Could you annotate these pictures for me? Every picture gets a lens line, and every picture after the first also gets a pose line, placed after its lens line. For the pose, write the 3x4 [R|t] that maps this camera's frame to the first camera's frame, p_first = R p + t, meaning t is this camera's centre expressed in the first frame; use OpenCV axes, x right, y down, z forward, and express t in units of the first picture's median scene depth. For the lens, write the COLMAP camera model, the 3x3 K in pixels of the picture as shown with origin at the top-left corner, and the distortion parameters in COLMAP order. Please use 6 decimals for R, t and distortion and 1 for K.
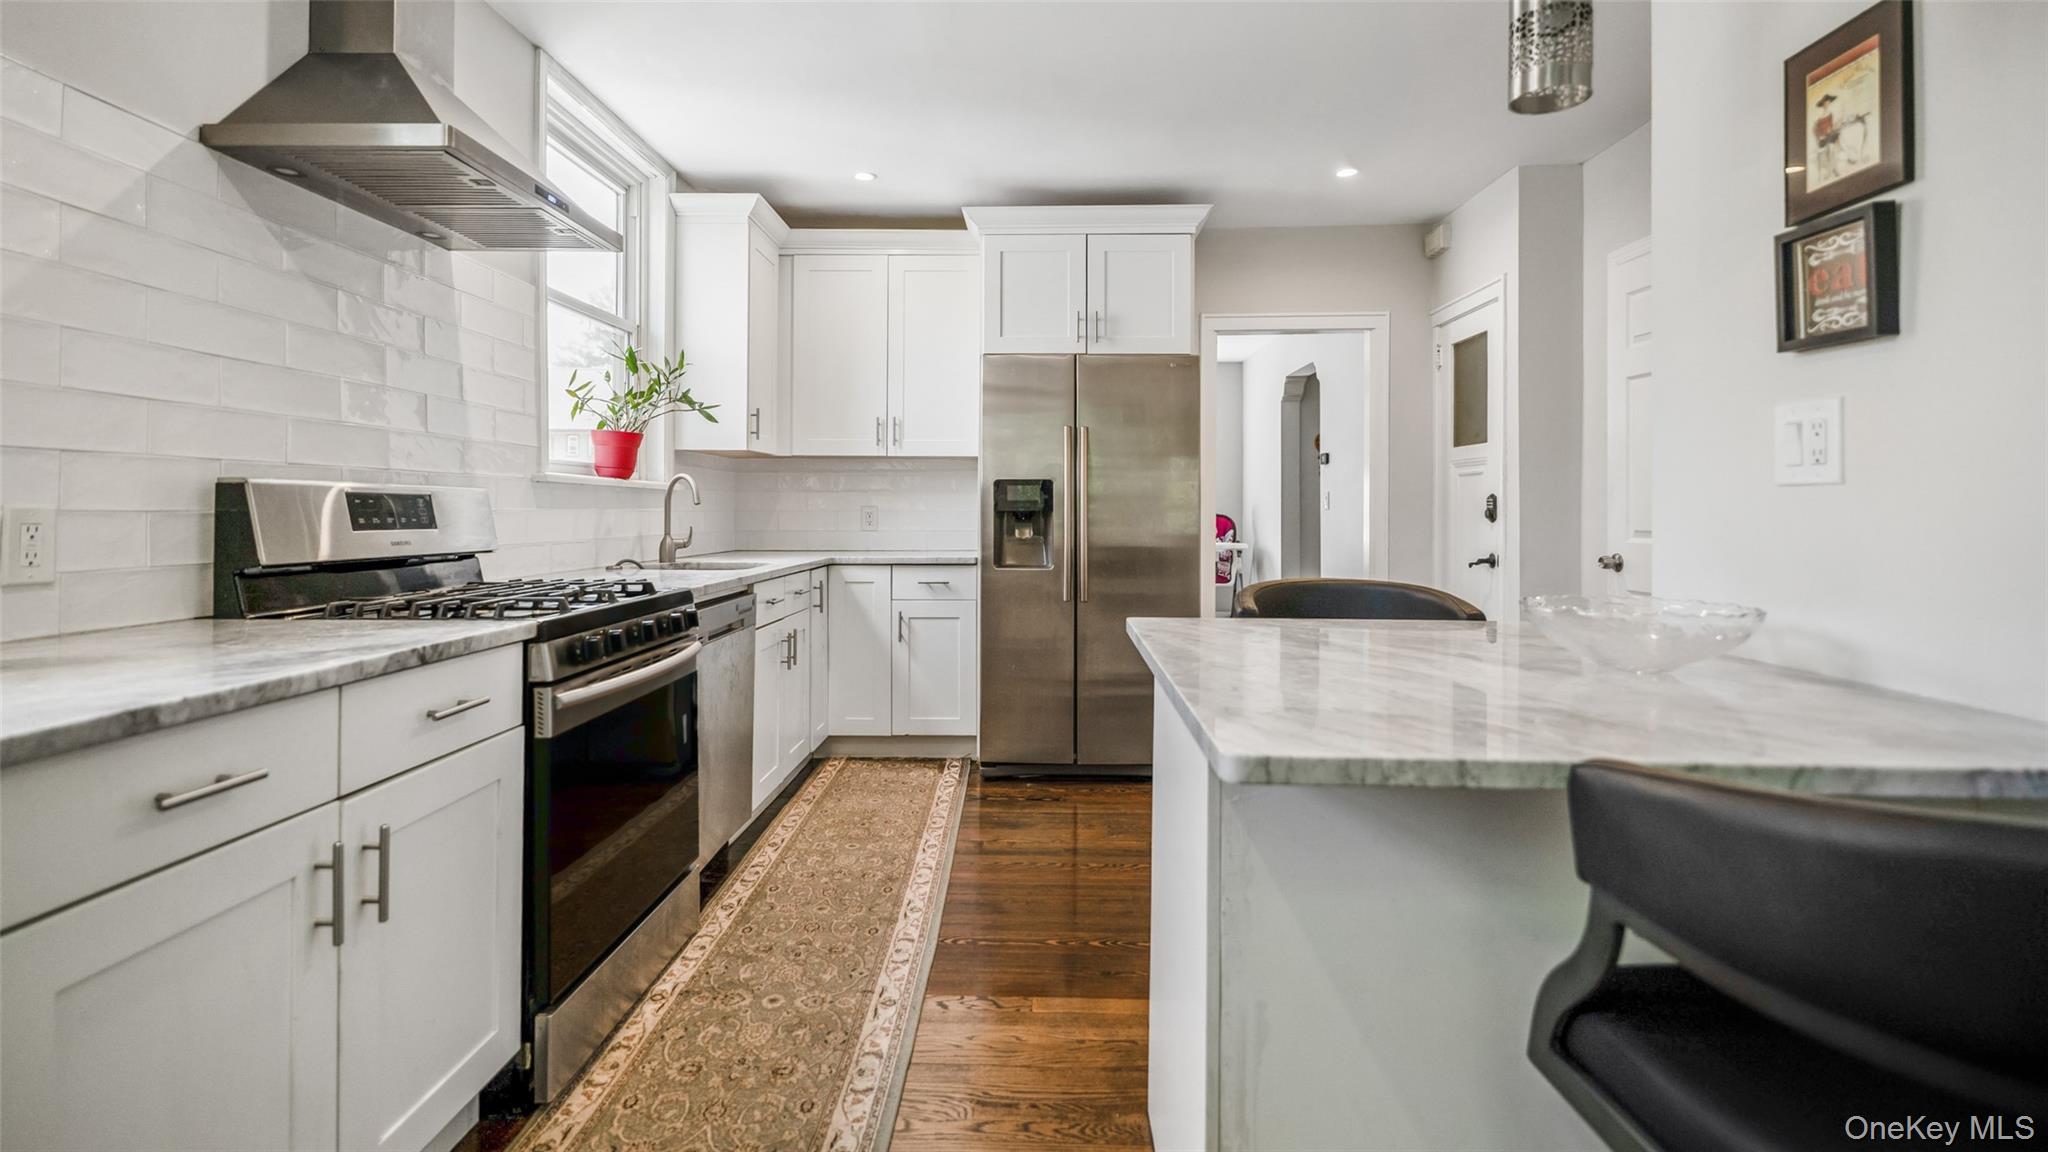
lens RADIAL K [[958.0, 0, 1018.0], [0, 958.0, 508.4], [0, 0, 1]] dist [0.006583, -0.000594]
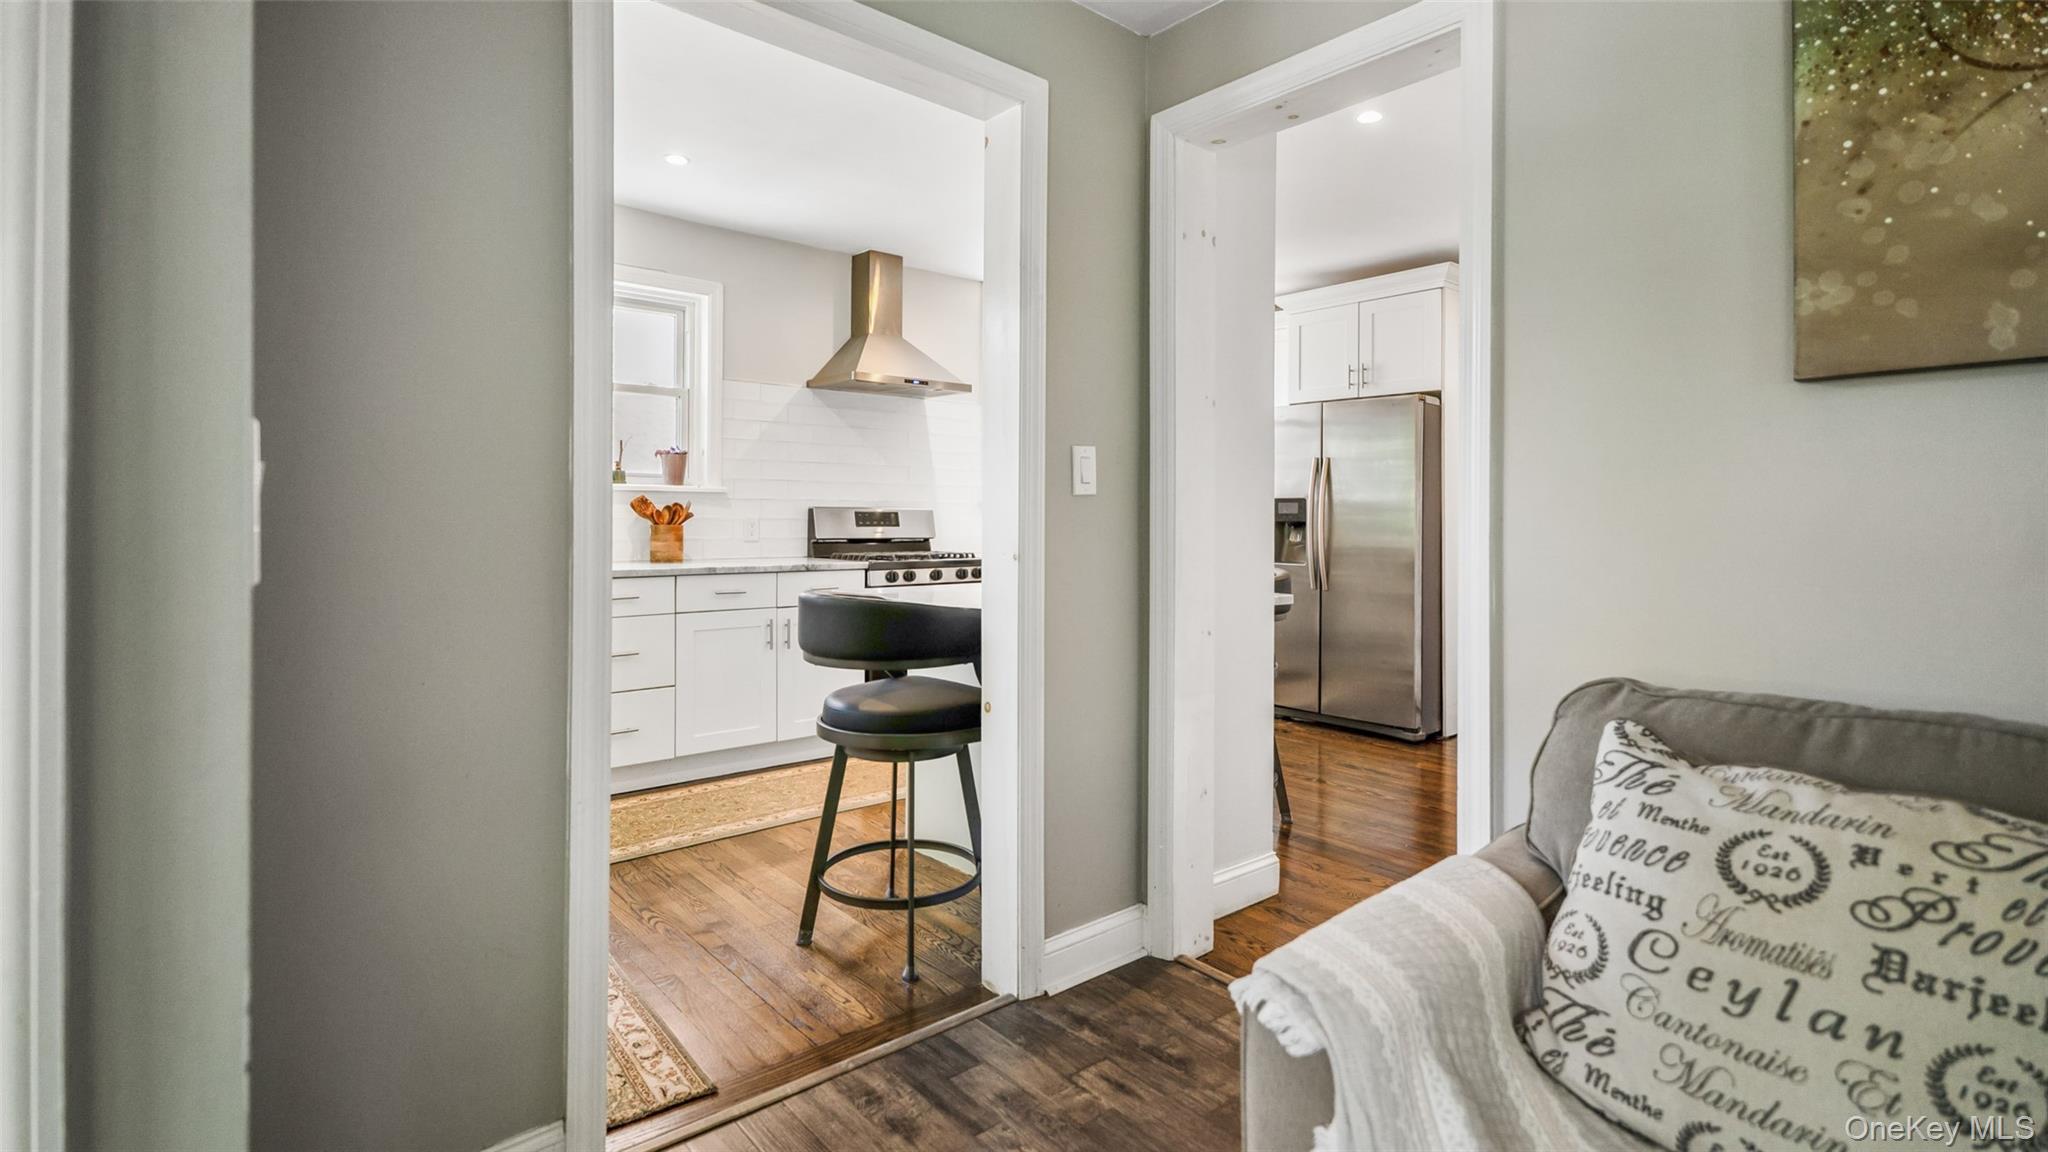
lens RADIAL K [[958.0, 0, 1018.0], [0, 958.0, 508.4], [0, 0, 1]] dist [0.006583, -0.000594]
pose [[0.664112, -0.010057, -0.747566, 1.392940], [-0.003202, 0.999862, -0.016297, 0.014619], [0.747627, 0.013217, 0.663988, -0.330241]]
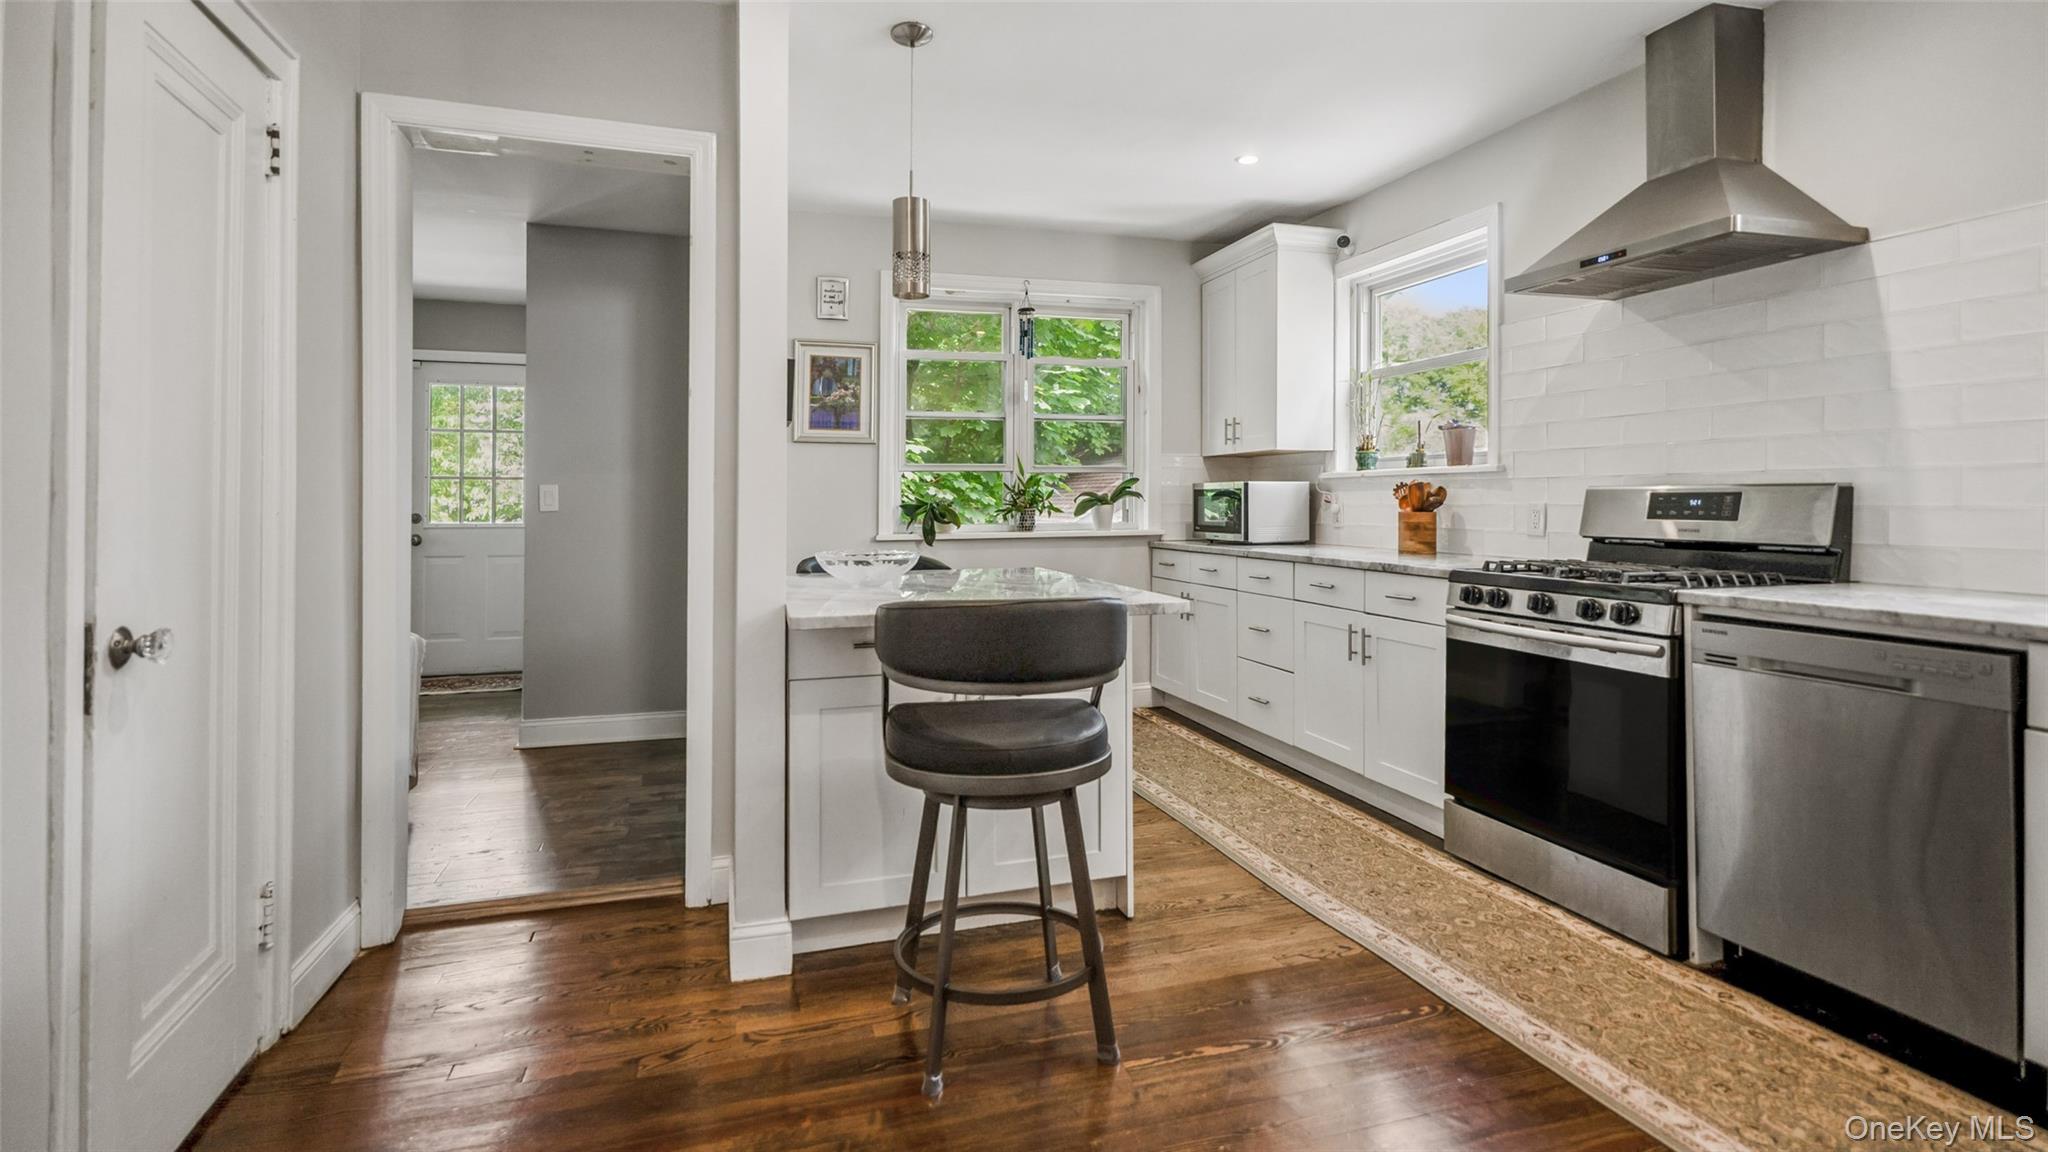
lens RADIAL K [[958.0, 0, 1018.0], [0, 958.0, 508.4], [0, 0, 1]] dist [0.006583, -0.000594]
pose [[-0.943591, 0.002147, -0.331107, 0.666862], [-0.000030, 0.999978, 0.006567, -0.002438], [0.331114, 0.006206, -0.943570, 1.972392]]
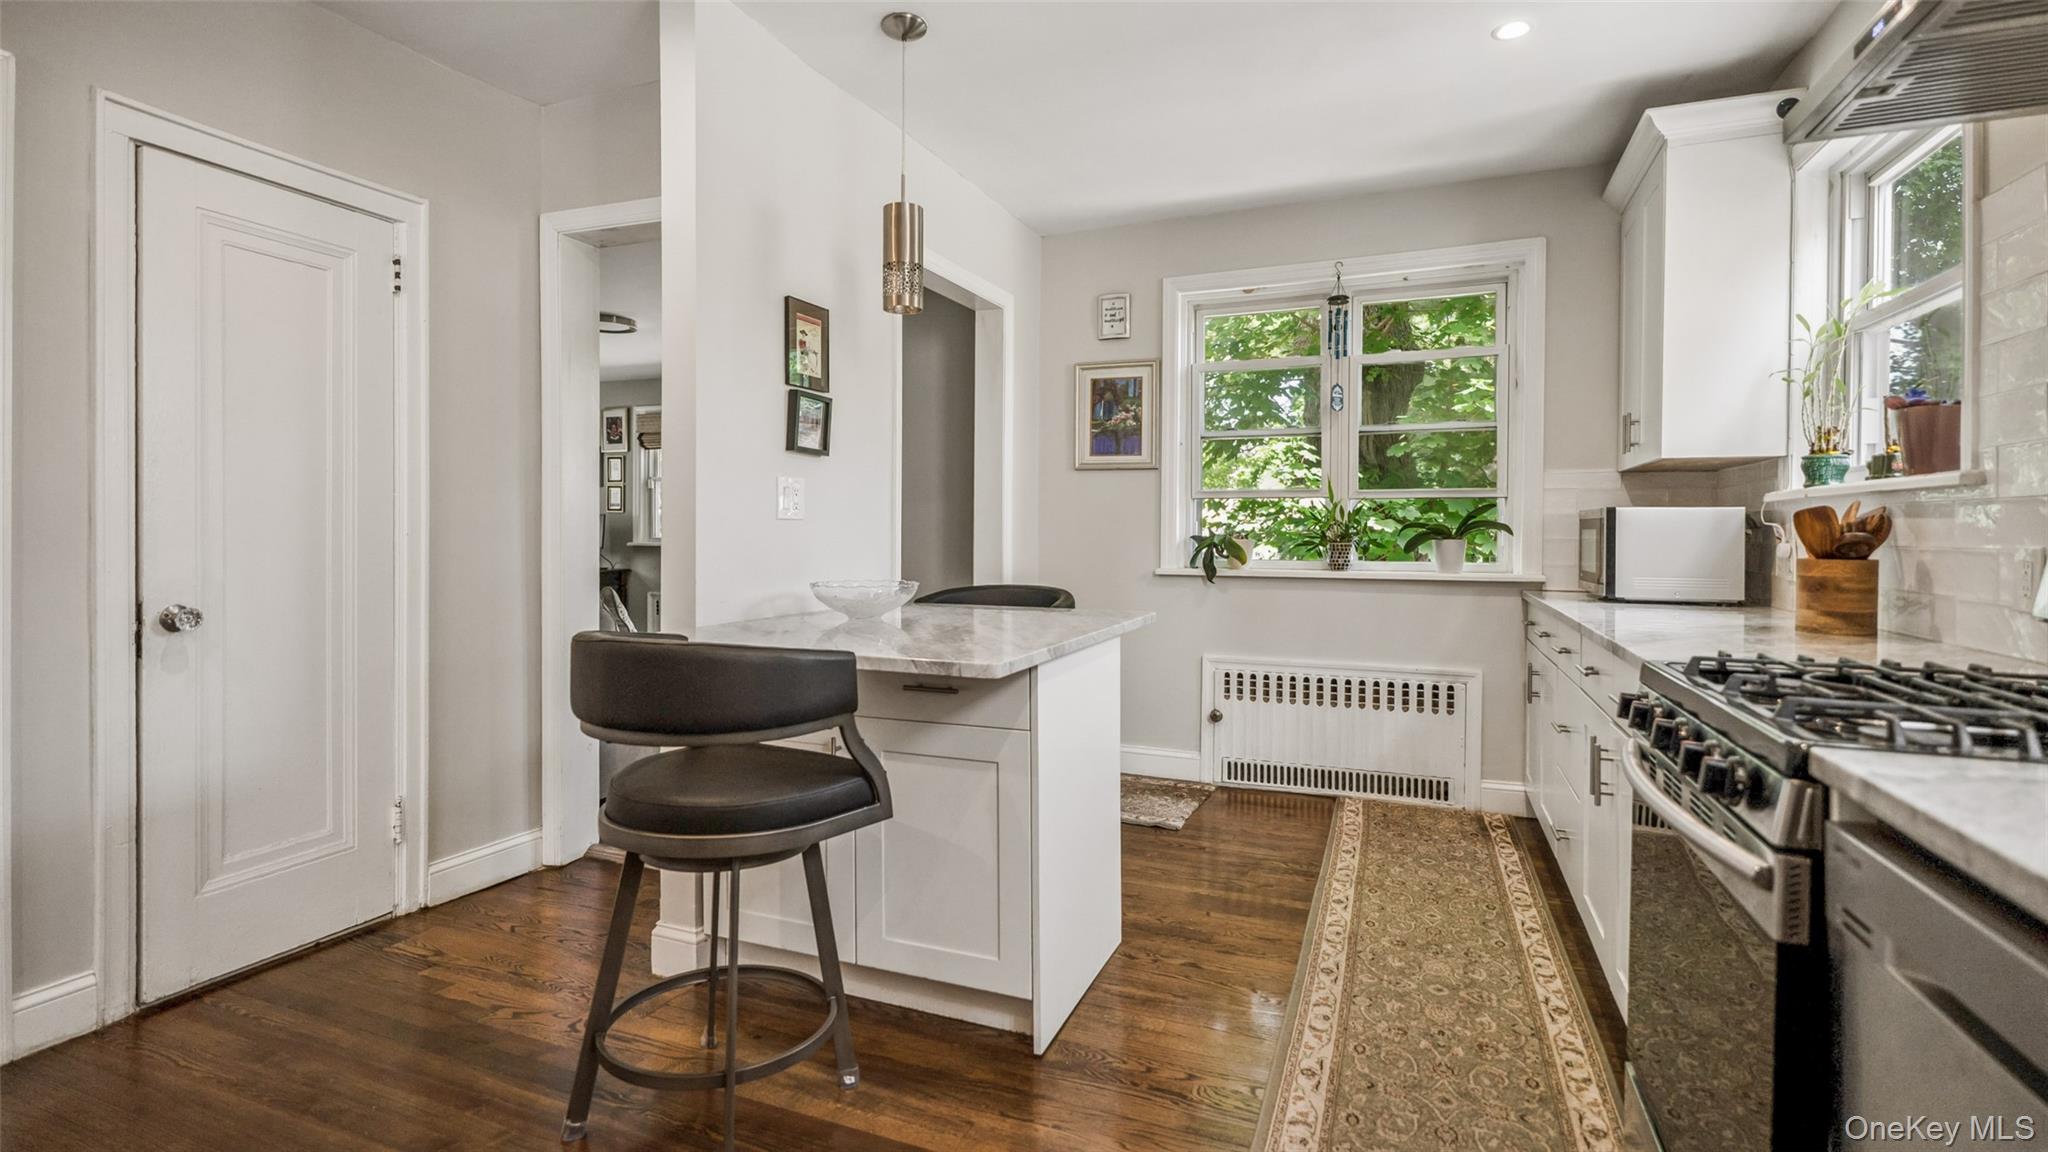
lens RADIAL K [[958.1, 0, 1018.2], [0, 958.1, 545.6], [0, 0, 1]] dist [0.009584, -0.000027]
pose [[-0.935539, -0.016179, 0.352852, -0.203210], [-0.010611, 0.999787, 0.017710, -0.007535], [-0.353063, 0.012824, -0.935512, 1.779907]]
